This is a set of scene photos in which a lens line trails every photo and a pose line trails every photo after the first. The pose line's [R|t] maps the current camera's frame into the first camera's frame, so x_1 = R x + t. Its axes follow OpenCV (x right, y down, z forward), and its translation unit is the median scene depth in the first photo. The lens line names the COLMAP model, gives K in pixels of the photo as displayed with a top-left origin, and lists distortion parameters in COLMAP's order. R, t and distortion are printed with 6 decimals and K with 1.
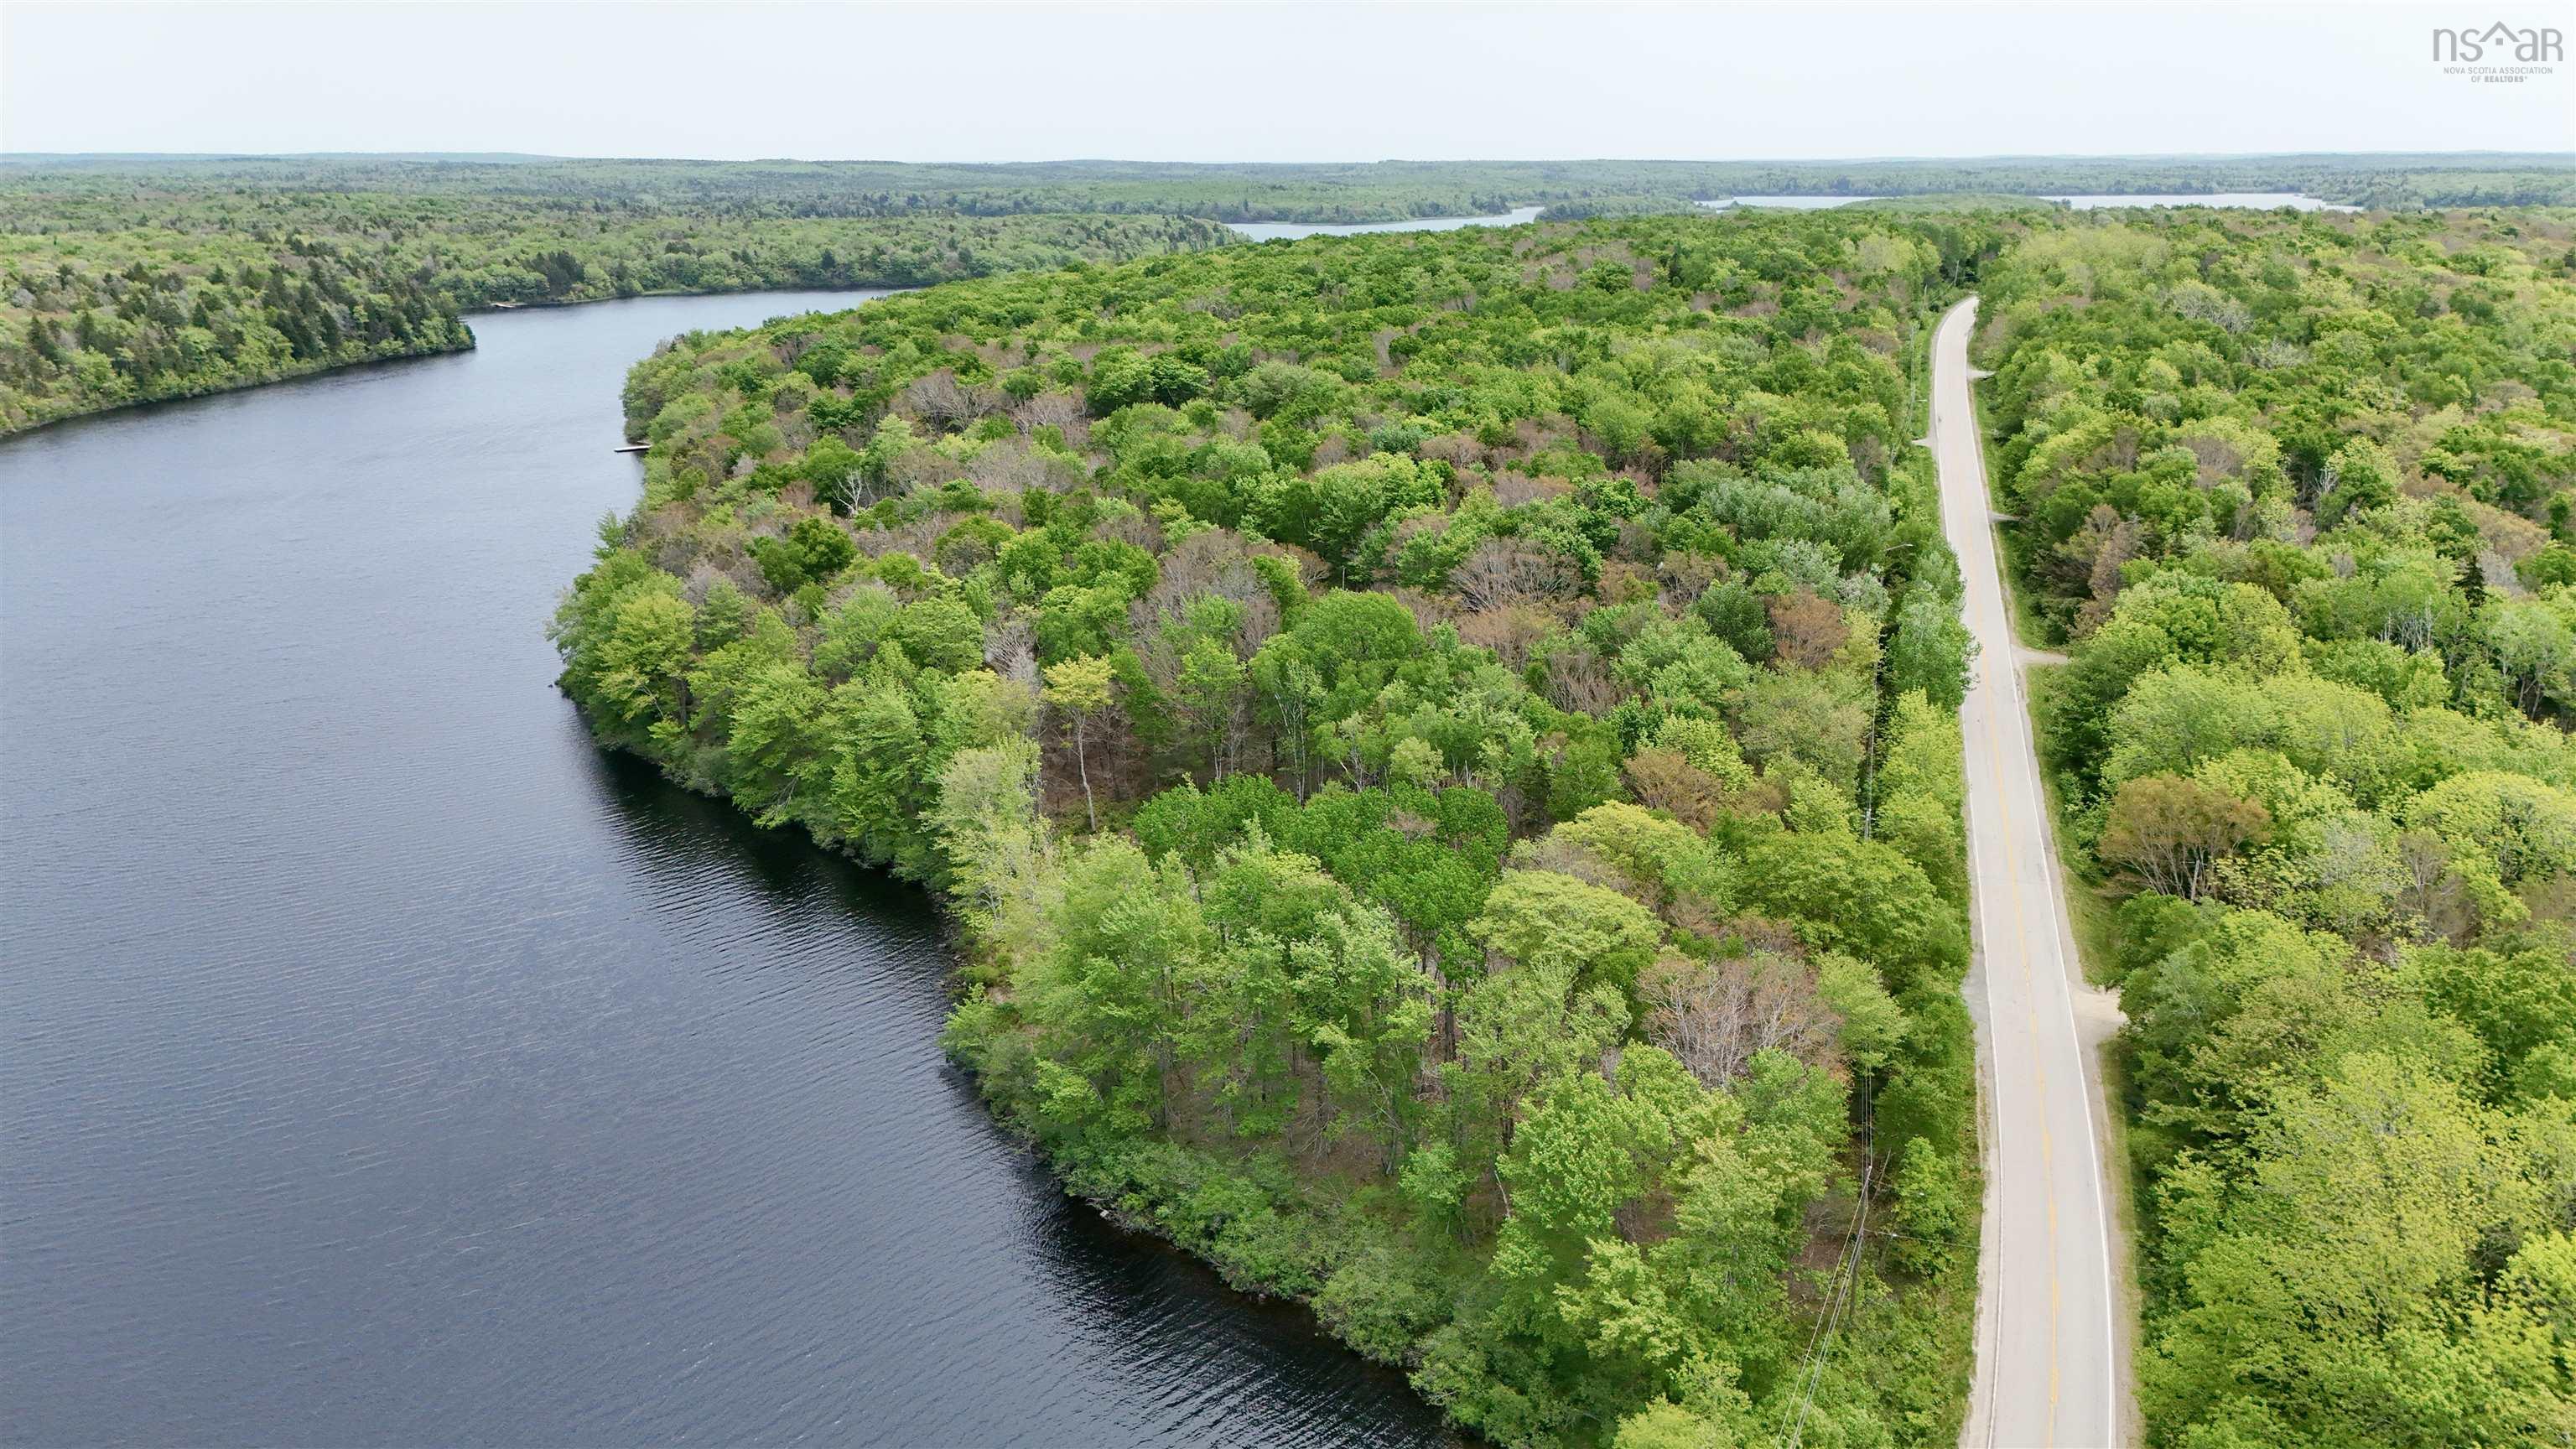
lens RADIAL K [[1735.1, 0, 1288.0], [0, 1735.1, 724.5], [0, 0, 1]] dist [0.002715, -0.029892]
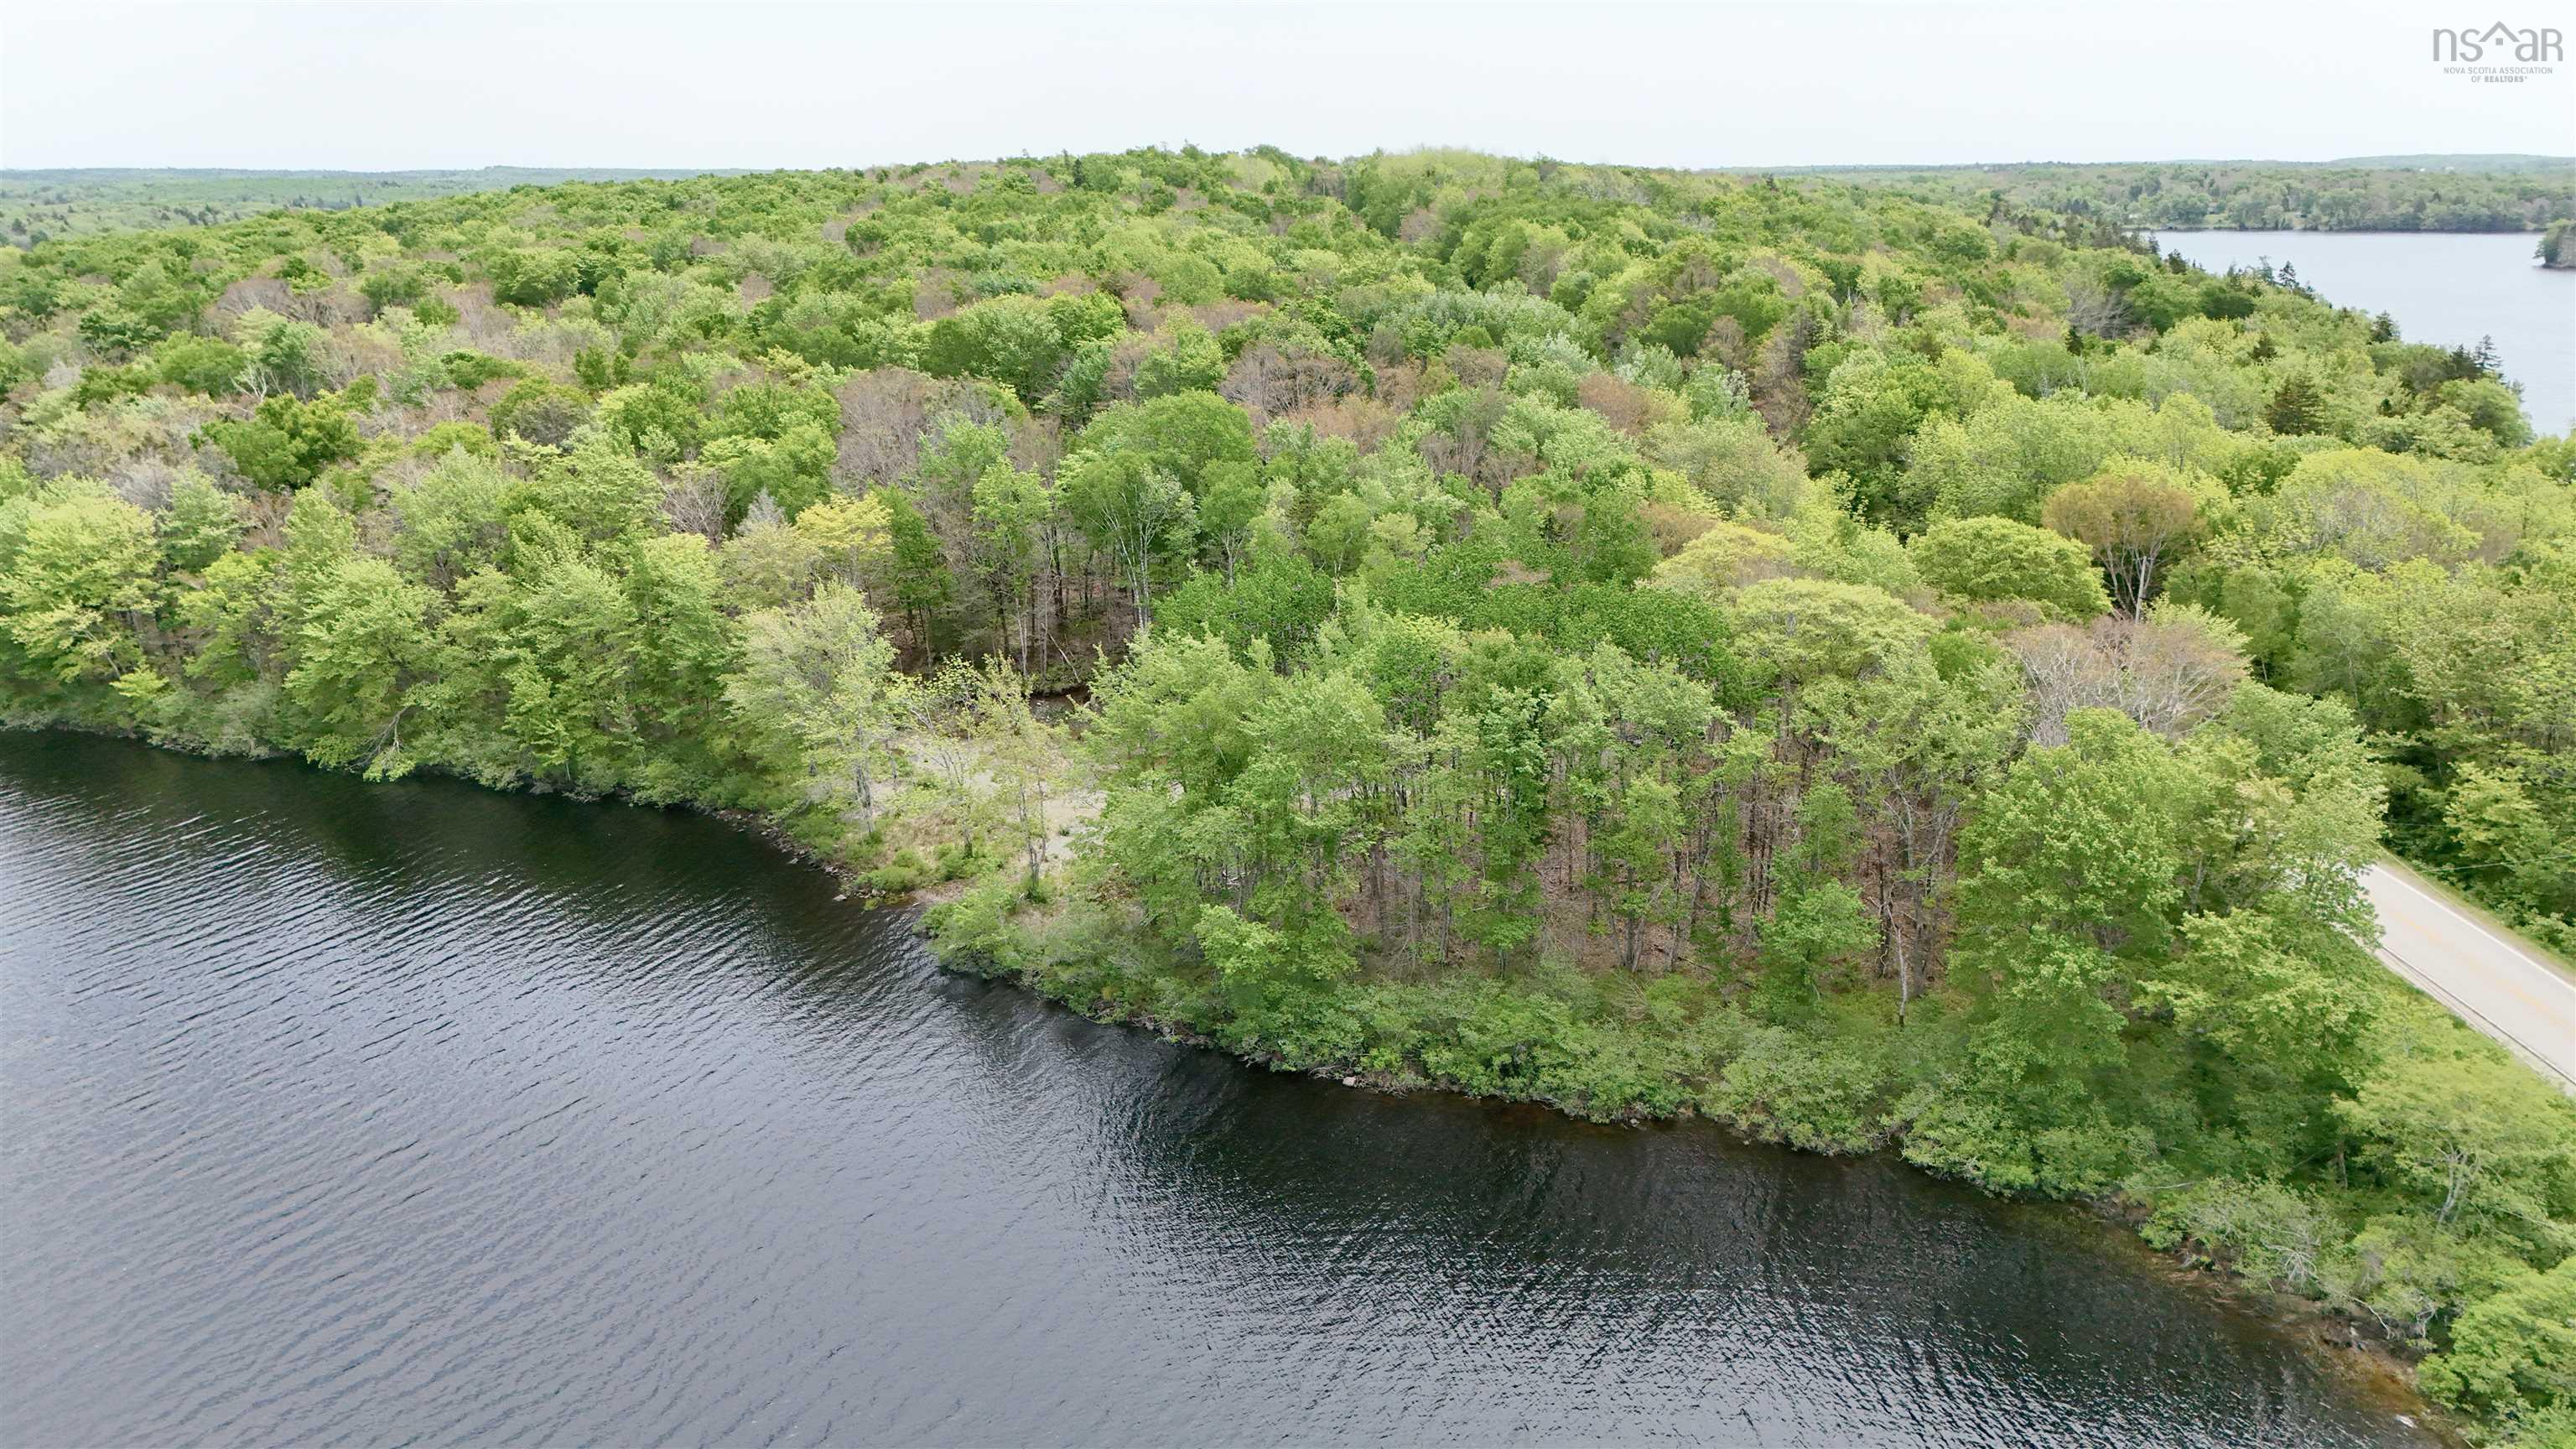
lens RADIAL K [[1735.1, 0, 1288.0], [0, 1735.1, 724.5], [0, 0, 1]] dist [0.002715, -0.029892]
pose [[0.897252, -0.124413, 0.423627, -0.259250], [0.123986, 0.991869, 0.028692, 0.060380], [-0.423752, 0.026780, 0.905382, 0.188911]]
